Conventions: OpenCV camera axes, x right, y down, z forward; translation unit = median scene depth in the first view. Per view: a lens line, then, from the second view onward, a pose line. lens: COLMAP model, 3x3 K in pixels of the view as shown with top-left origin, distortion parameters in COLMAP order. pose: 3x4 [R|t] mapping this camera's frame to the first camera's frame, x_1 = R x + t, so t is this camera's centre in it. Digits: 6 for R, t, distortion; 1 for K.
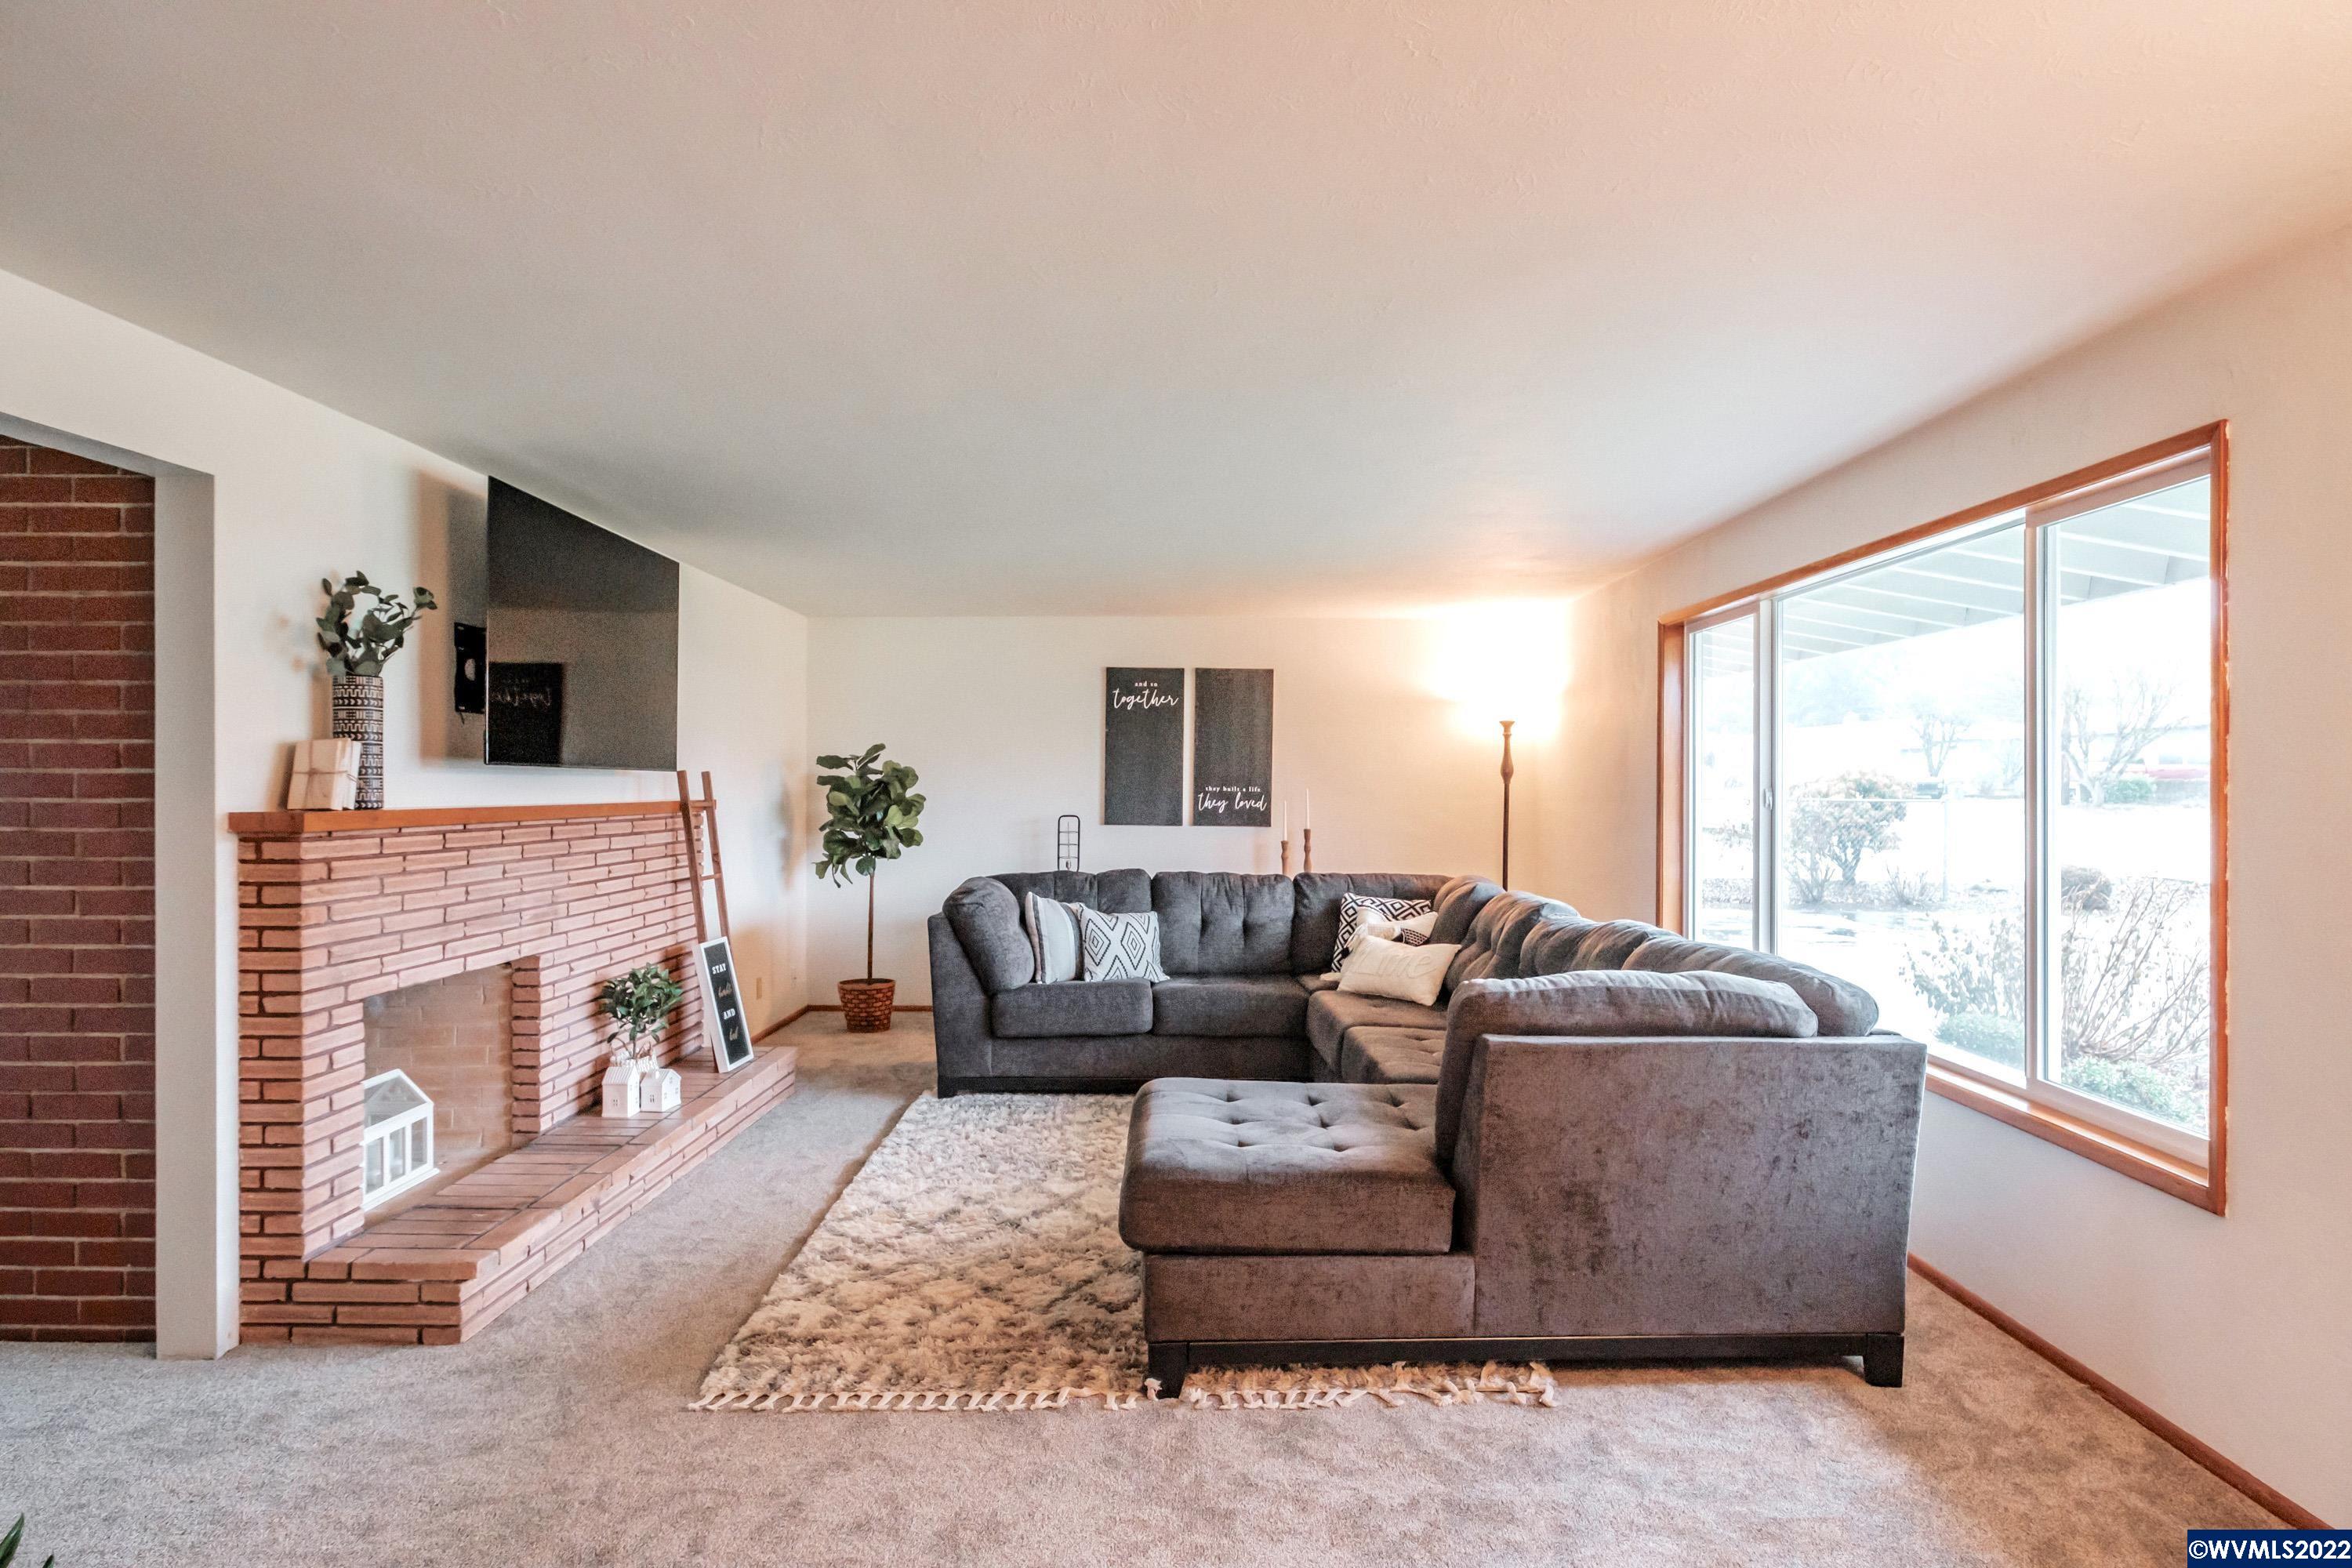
lens RADIAL K [[1298.7, 0, 1167.8], [0, 1298.7, 783.9], [0, 0, 1]] dist [0.033729, 0.001414]
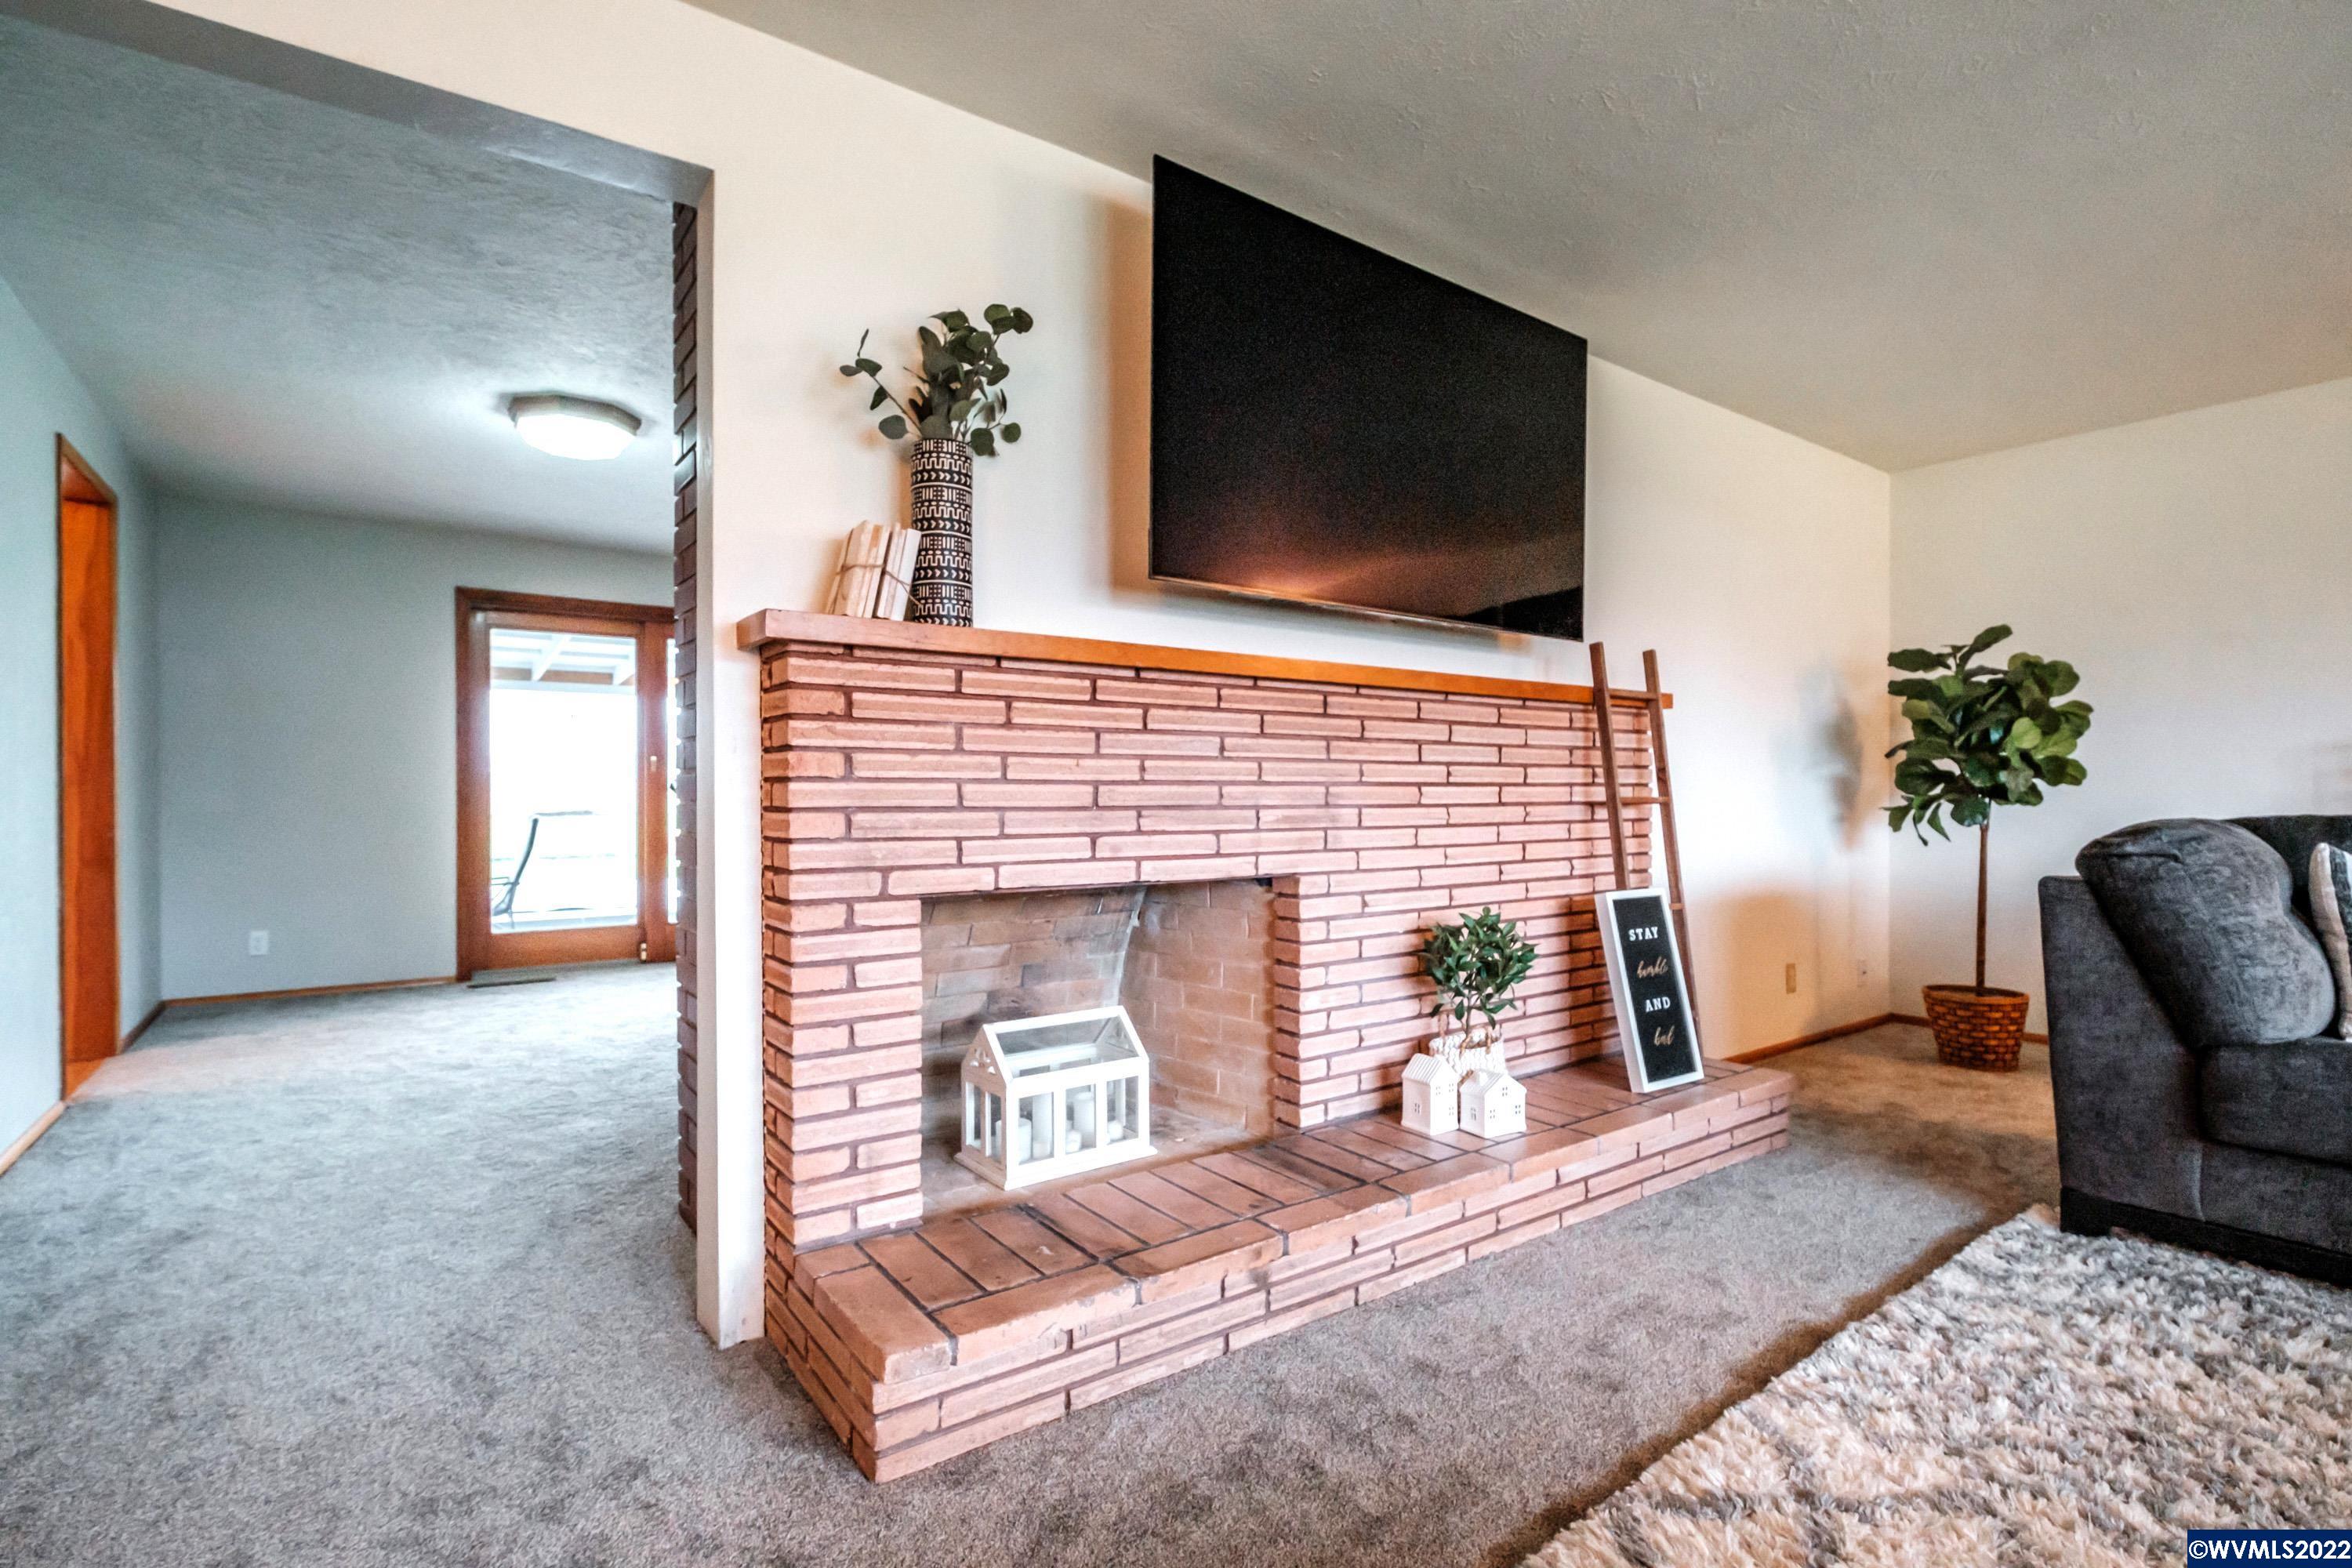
lens RADIAL K [[1095.3, 0, 1169.9], [0, 1095.3, 808.1], [0, 0, 1]] dist [-0.000049, -0.001303]
pose [[0.594364, 0.004855, -0.804181, -0.043565], [0.006962, 0.999913, 0.011183, 0.075472], [0.804166, -0.012246, 0.594279, 0.514855]]
